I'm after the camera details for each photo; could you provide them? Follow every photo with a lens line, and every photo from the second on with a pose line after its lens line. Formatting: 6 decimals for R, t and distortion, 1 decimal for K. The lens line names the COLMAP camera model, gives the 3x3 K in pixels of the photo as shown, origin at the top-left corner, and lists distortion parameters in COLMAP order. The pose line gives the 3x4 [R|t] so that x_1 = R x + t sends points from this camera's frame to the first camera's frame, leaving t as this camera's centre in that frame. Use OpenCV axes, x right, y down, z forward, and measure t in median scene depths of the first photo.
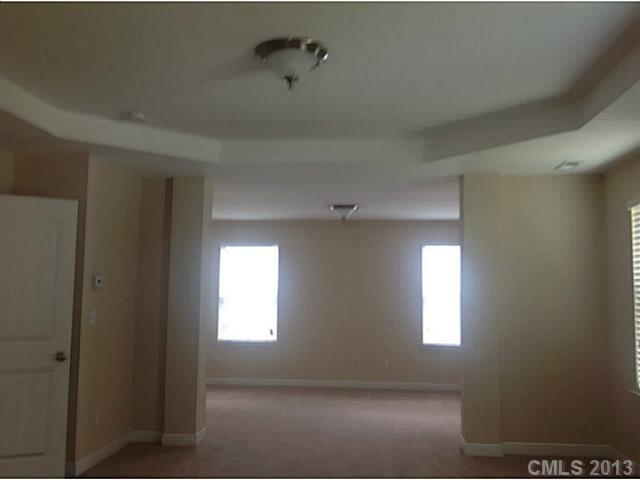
lens RADIAL K [[601.7, 0, 320.0], [0, 601.7, 240.0], [0, 0, 1]] dist [0.006534, 0.000368]
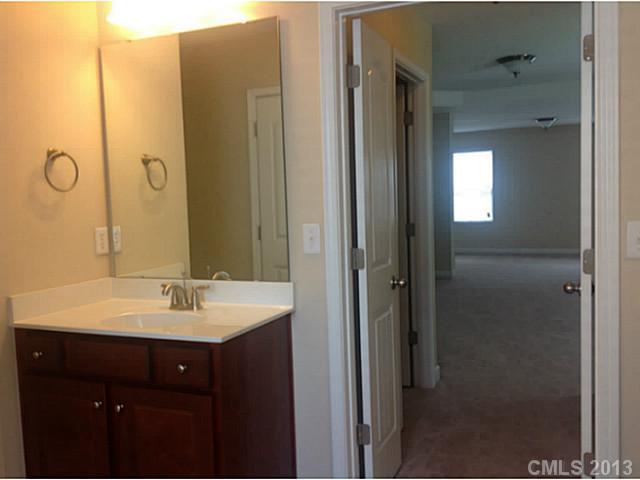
lens RADIAL K [[601.7, 0, 320.0], [0, 601.7, 240.0], [0, 0, 1]] dist [0.006534, 0.000368]
pose [[0.947860, -0.012792, -0.318429, -0.014611], [0.065363, 0.985755, 0.154965, -0.030546], [0.311911, -0.167699, 0.935194, -0.498228]]
